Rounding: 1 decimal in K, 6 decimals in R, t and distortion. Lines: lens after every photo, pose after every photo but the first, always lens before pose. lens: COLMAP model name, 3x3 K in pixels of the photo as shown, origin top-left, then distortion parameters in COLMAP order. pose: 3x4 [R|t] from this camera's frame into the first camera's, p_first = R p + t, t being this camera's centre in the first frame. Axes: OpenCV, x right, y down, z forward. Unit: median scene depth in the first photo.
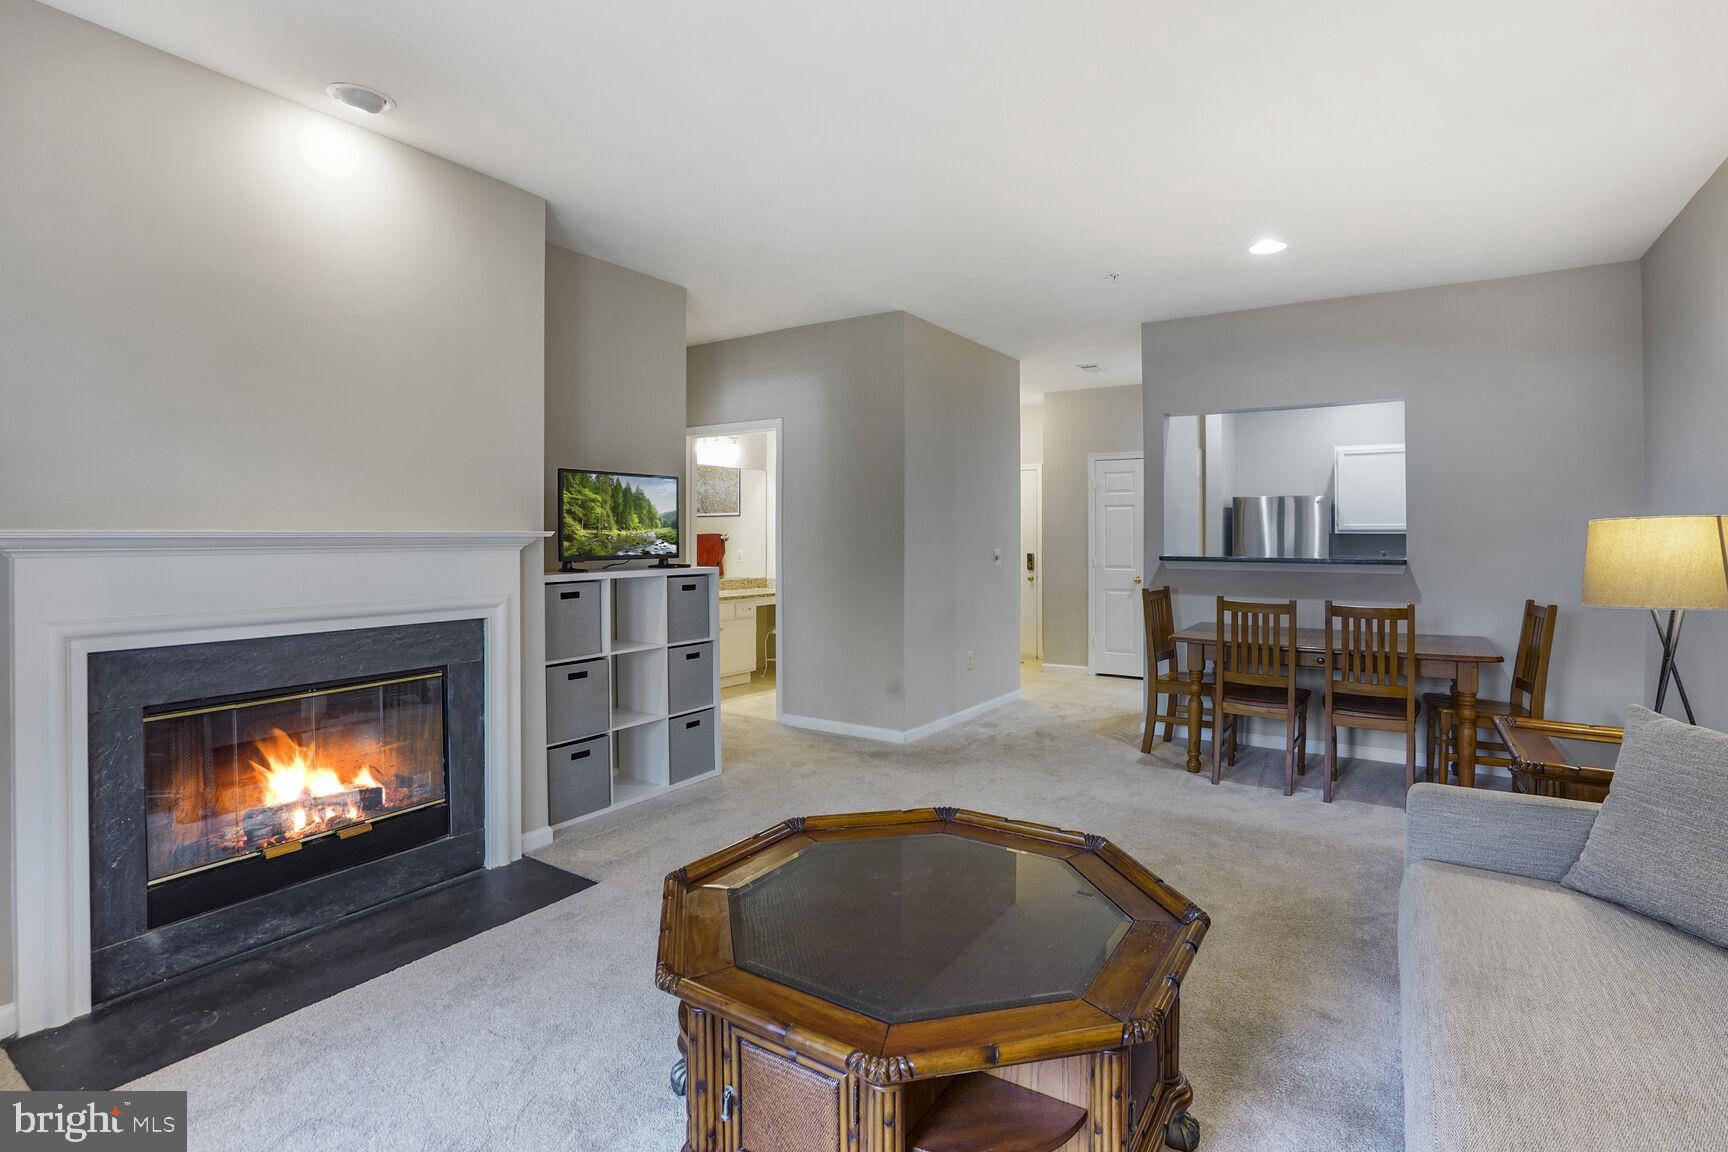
lens RADIAL K [[803.8, 0, 882.0], [0, 803.8, 525.0], [0, 0, 1]] dist [-0.038493, 0.006366]
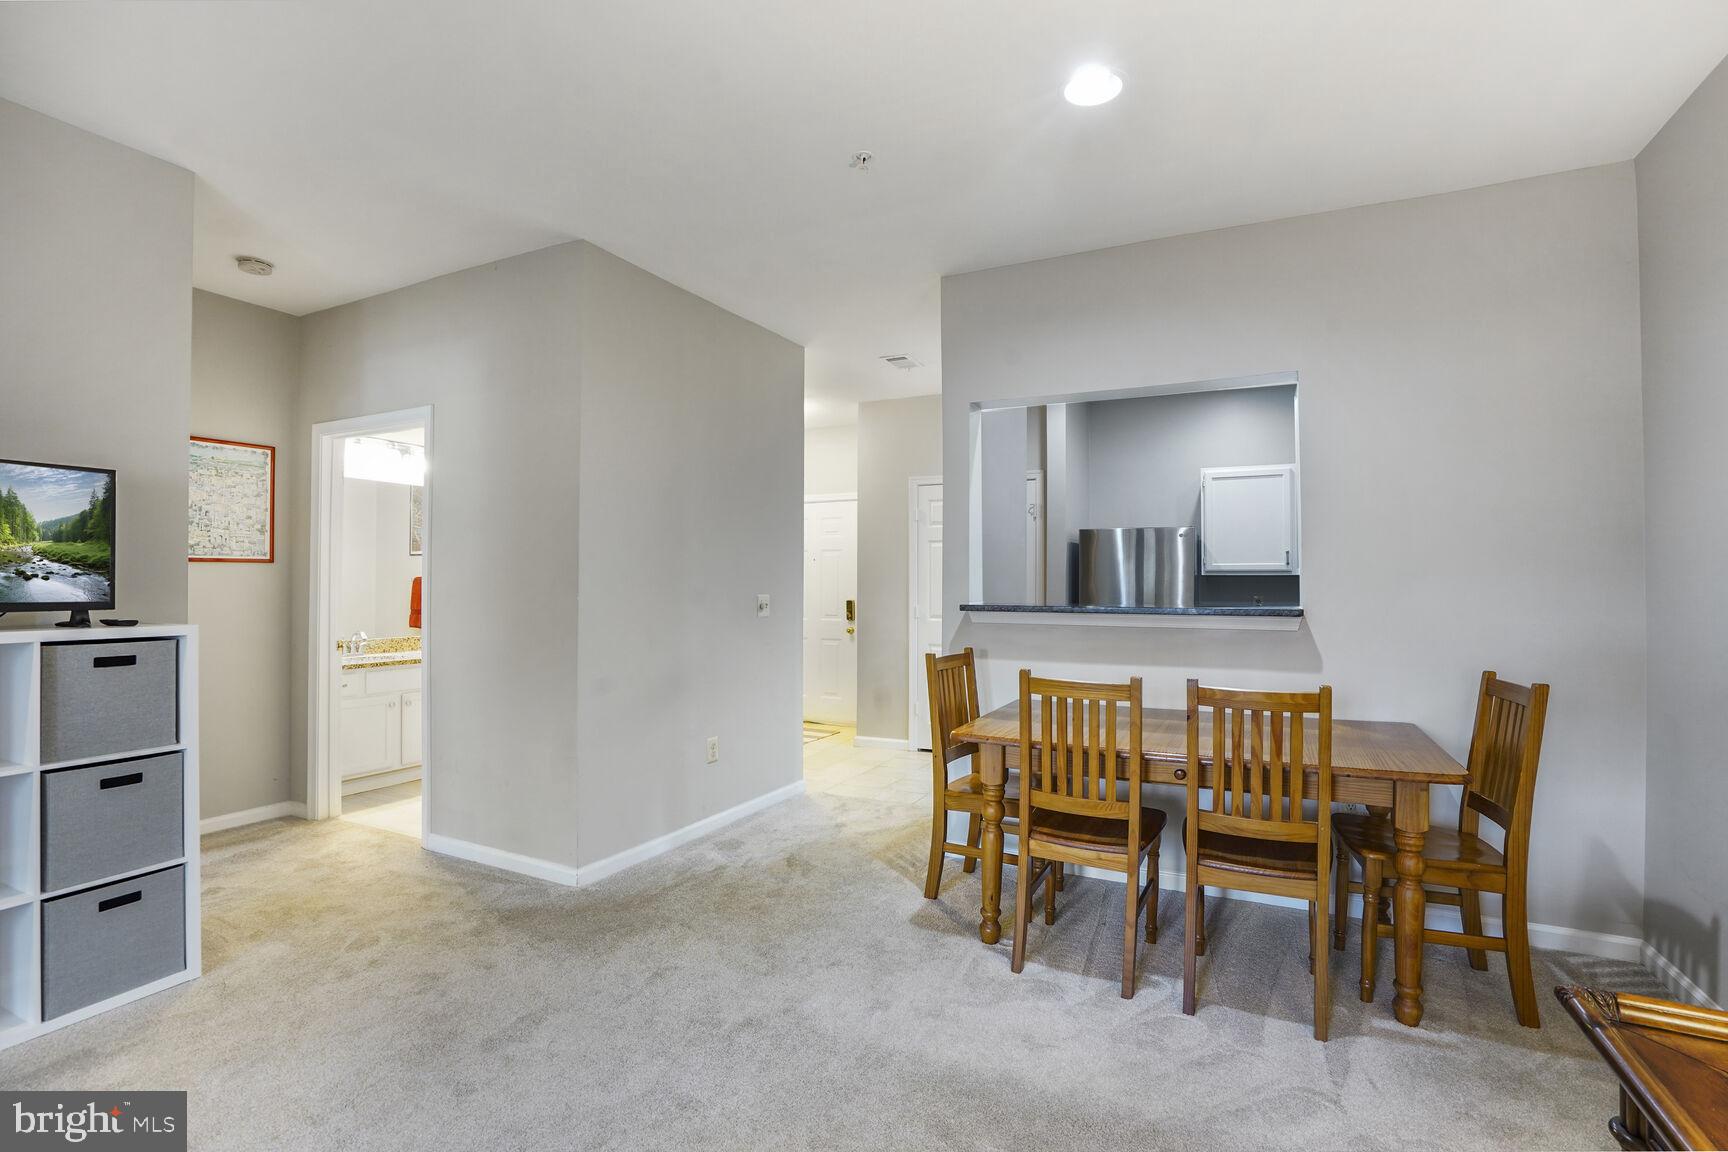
lens RADIAL K [[803.8, 0, 847.4], [0, 803.8, 569.9], [0, 0, 1]] dist [-0.038493, 0.006366]
pose [[0.994937, 0.002428, 0.100471, 0.219133], [-0.002290, 0.999996, -0.001490, 0.012836], [-0.100475, 0.001252, 0.994939, 0.386001]]
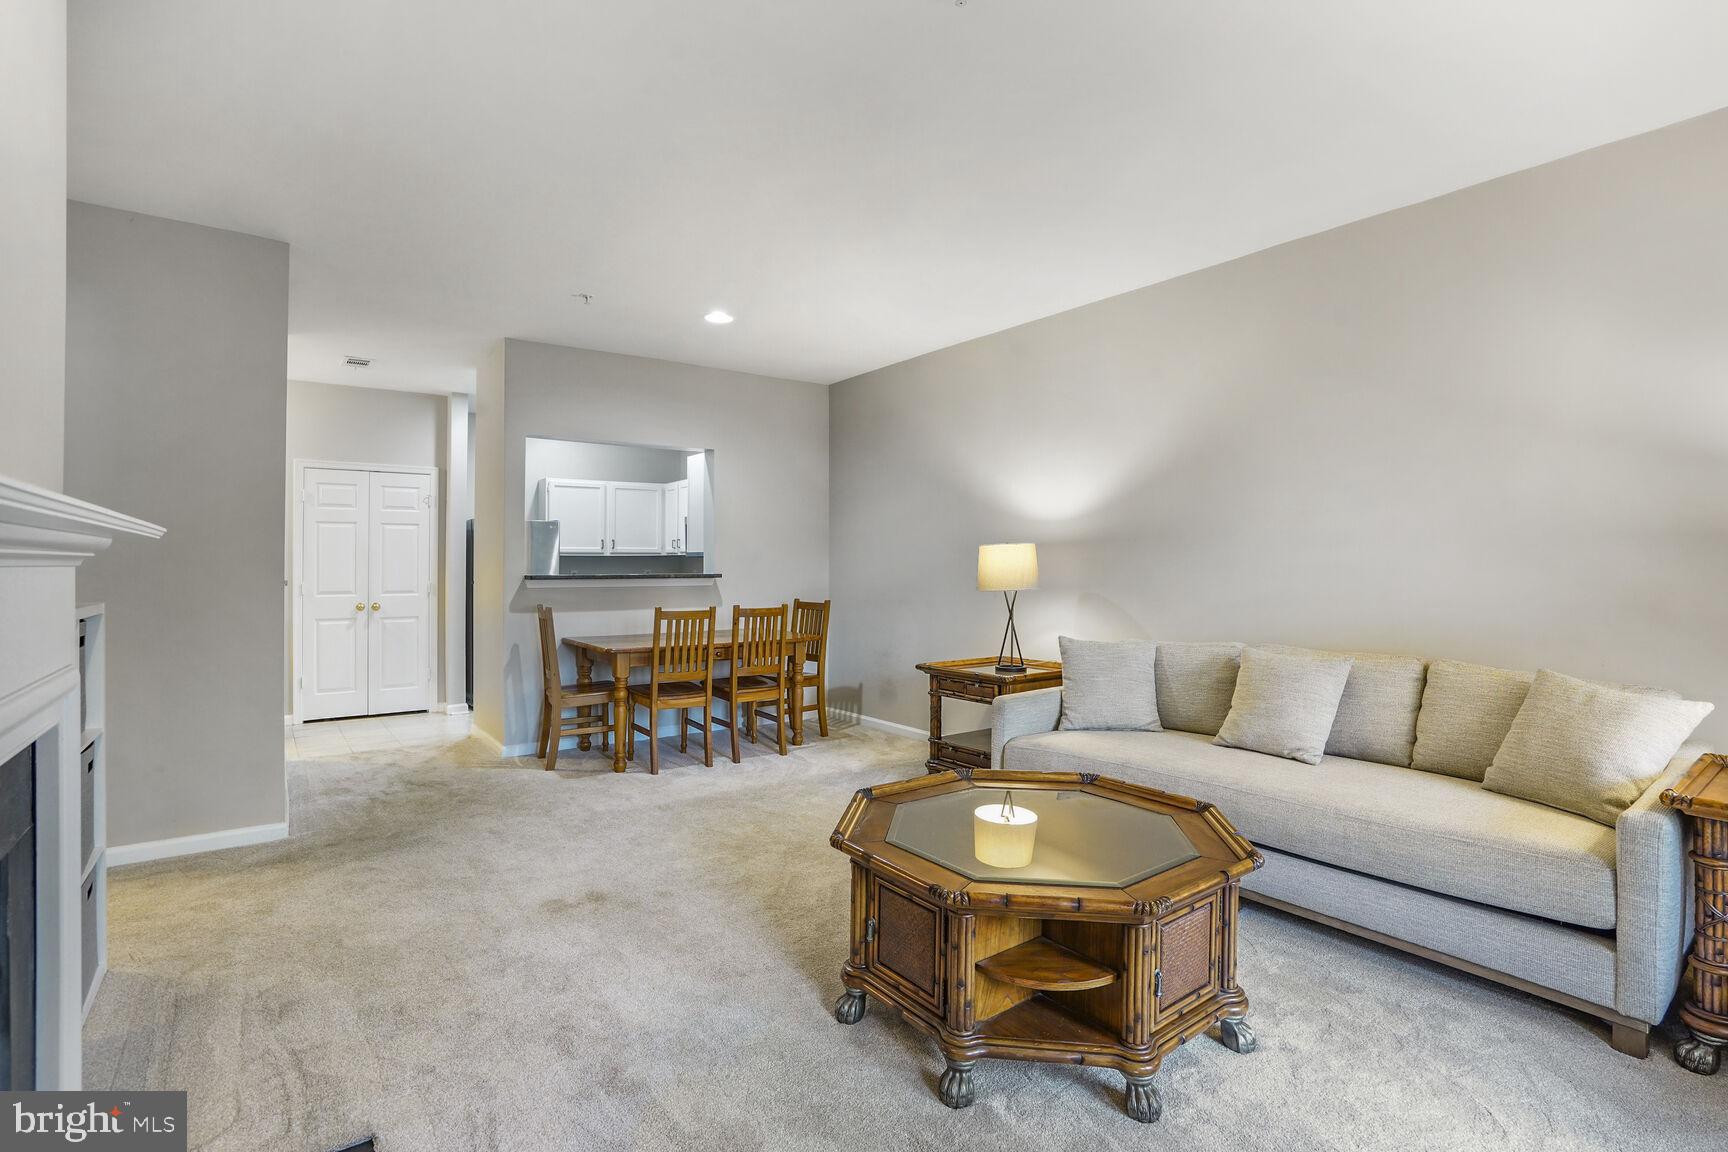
lens RADIAL K [[803.8, 0, 829.6], [0, 803.8, 548.9], [0, 0, 1]] dist [-0.038493, 0.006366]
pose [[0.405160, 0.010936, 0.914180, -0.512061], [-0.010139, 0.999921, -0.007468, 0.010865], [-0.914190, -0.006243, 0.405239, 0.307723]]
